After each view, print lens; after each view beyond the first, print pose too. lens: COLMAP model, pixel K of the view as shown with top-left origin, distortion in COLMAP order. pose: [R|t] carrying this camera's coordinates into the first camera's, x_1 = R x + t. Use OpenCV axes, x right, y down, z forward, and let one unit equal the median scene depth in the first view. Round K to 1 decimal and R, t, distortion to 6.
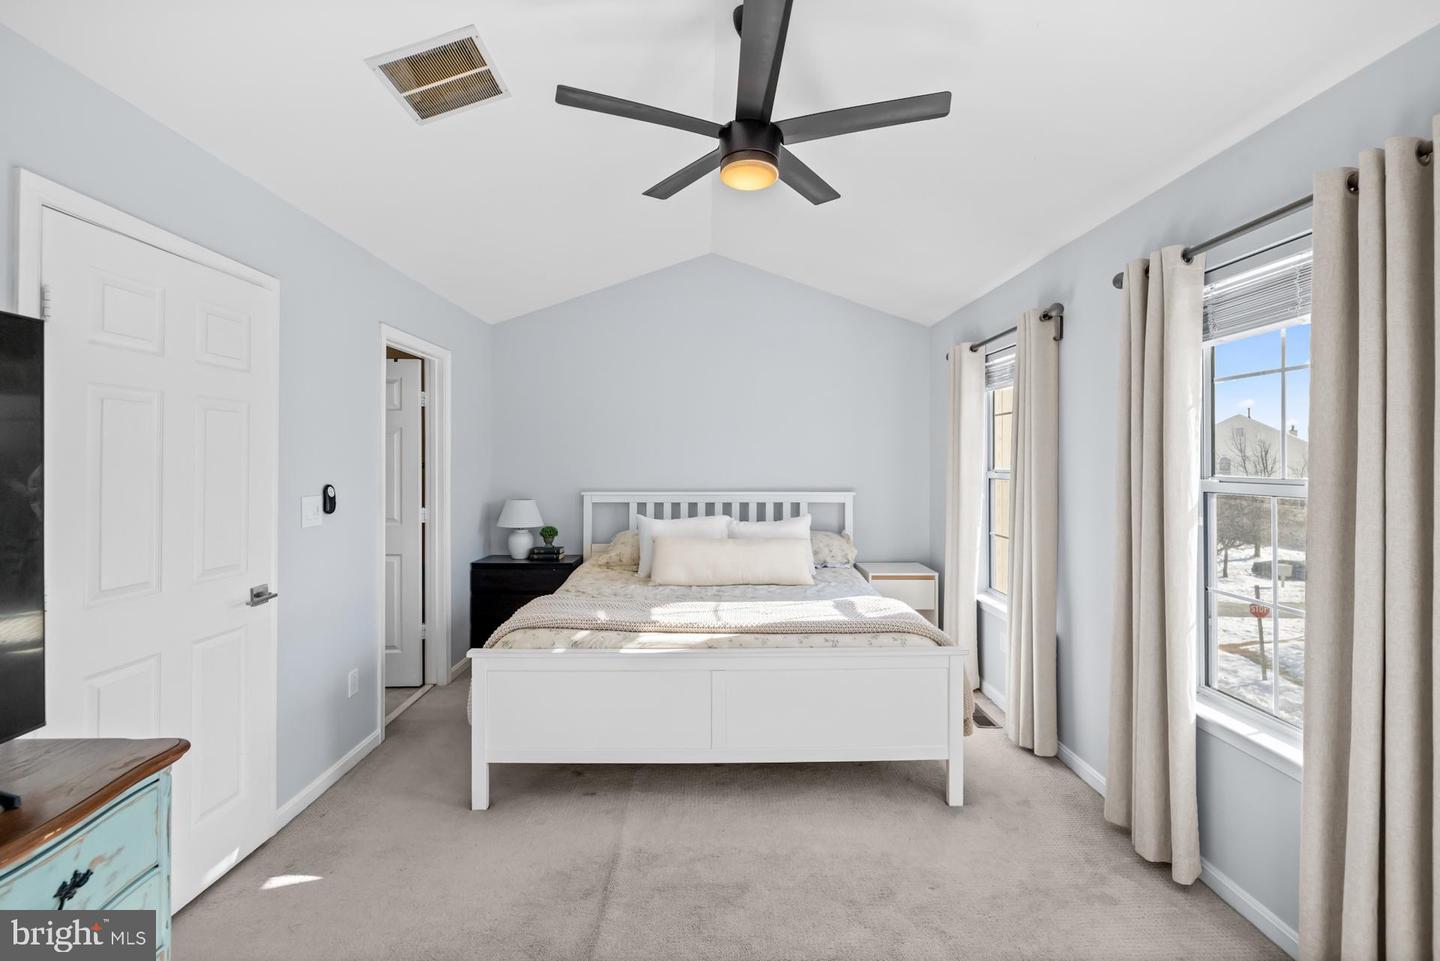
lens RADIAL K [[612.6, 0, 722.0], [0, 612.6, 459.7], [0, 0, 1]] dist [0.017397, 0.000003]
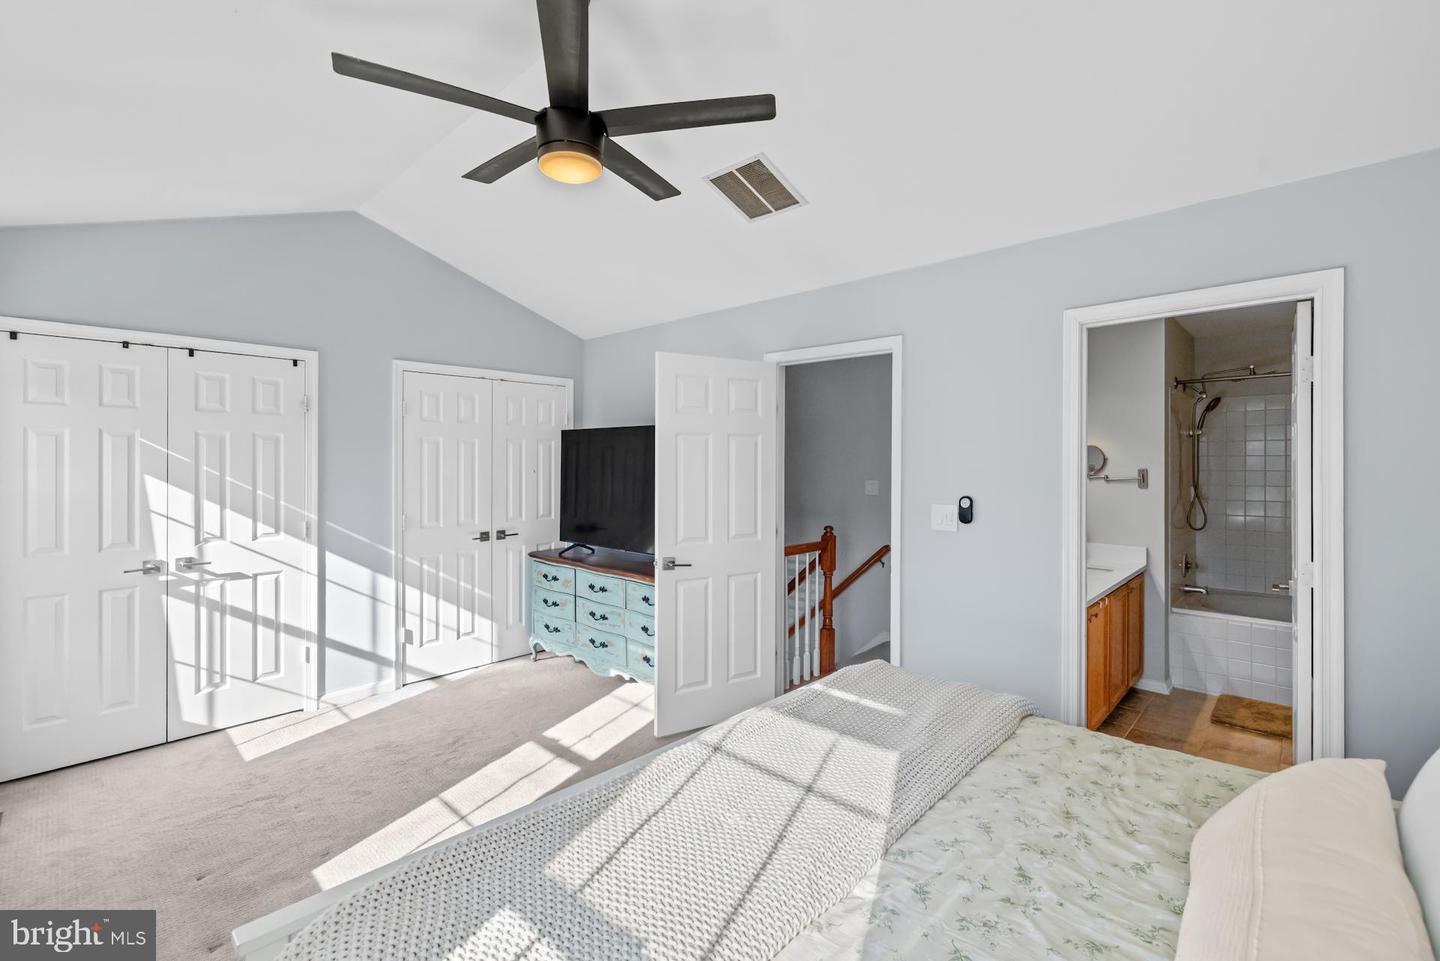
lens RADIAL K [[644.4, 0, 721.9], [0, 644.4, 467.3], [0, 0, 1]] dist [0.024392, 0.000106]
pose [[-0.693737, -0.003056, -0.720222, 0.303016], [-0.005415, 0.999985, 0.000973, -0.006523], [0.720208, 0.004575, -0.693743, 0.947732]]
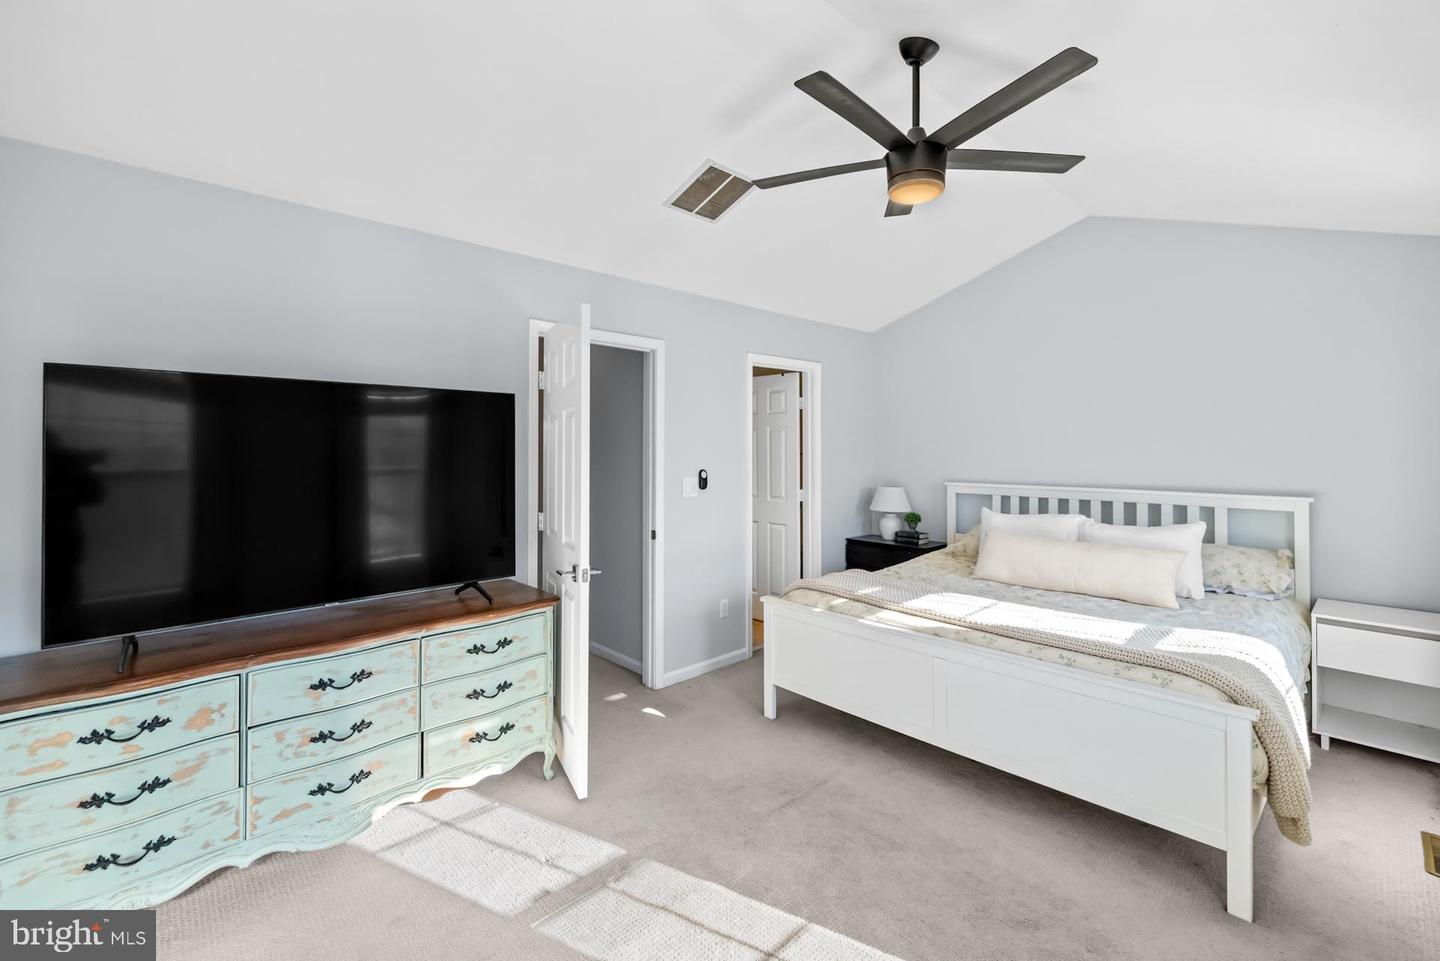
lens RADIAL K [[621.4, 0, 718.8], [0, 621.4, 443.7], [0, 0, 1]] dist [0.017193, 0.000190]
pose [[0.680568, -0.007863, -0.732643, 0.311555], [0.005643, 0.999969, -0.005489, -0.008951], [0.732663, -0.000399, 0.680591, 0.006505]]
